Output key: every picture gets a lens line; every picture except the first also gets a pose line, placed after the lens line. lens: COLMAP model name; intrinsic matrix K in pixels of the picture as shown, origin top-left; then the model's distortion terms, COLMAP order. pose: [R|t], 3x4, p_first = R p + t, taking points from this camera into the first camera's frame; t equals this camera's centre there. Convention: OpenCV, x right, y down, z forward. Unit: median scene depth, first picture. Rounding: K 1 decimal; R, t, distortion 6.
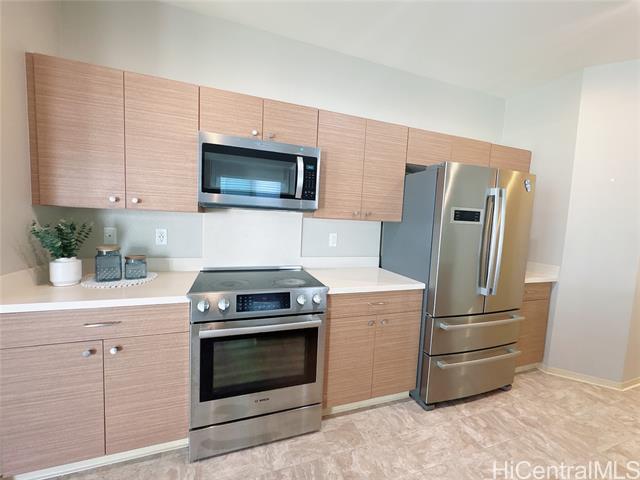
lens RADIAL K [[255.2, 0, 320.0], [0, 255.2, 240.0], [0, 0, 1]] dist [-0.000236, 0.000029]
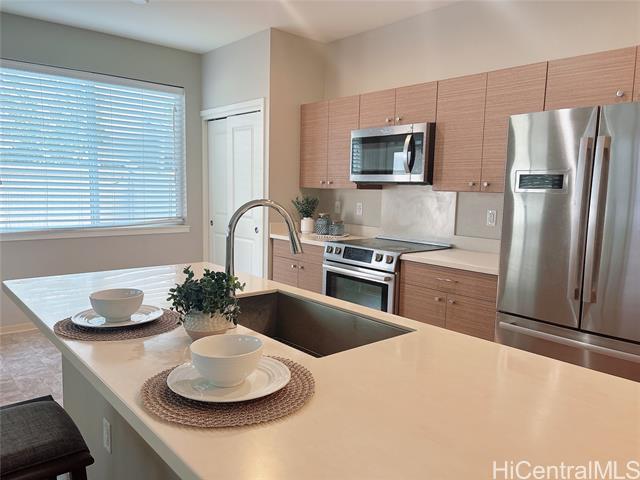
lens RADIAL K [[494.6, 0, 320.0], [0, 494.6, 240.0], [0, 0, 1]] dist [0.001862, -0.000174]
pose [[0.368543, 0.062667, -0.927496, 1.742868], [-0.085506, 0.995781, 0.033305, 0.084036], [0.925670, 0.067032, 0.372346, -0.108116]]
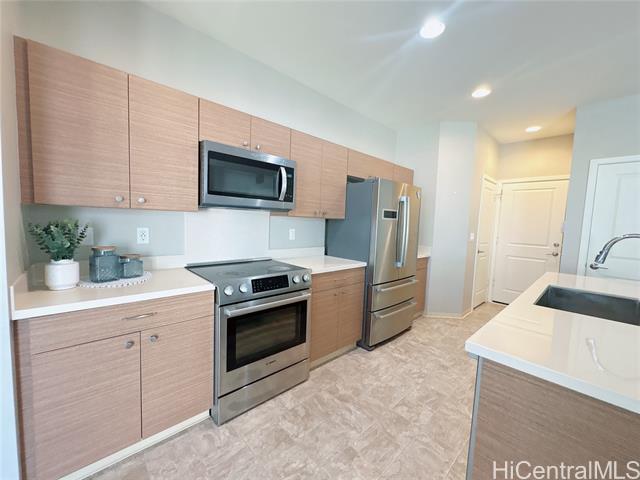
lens RADIAL K [[255.2, 0, 320.0], [0, 255.2, 240.0], [0, 0, 1]] dist [-0.000236, 0.000029]
pose [[0.914910, -0.041126, 0.401557, -0.418051], [0.036253, 0.999148, 0.019730, 0.010276], [-0.402026, -0.003494, 0.915621, -0.206936]]
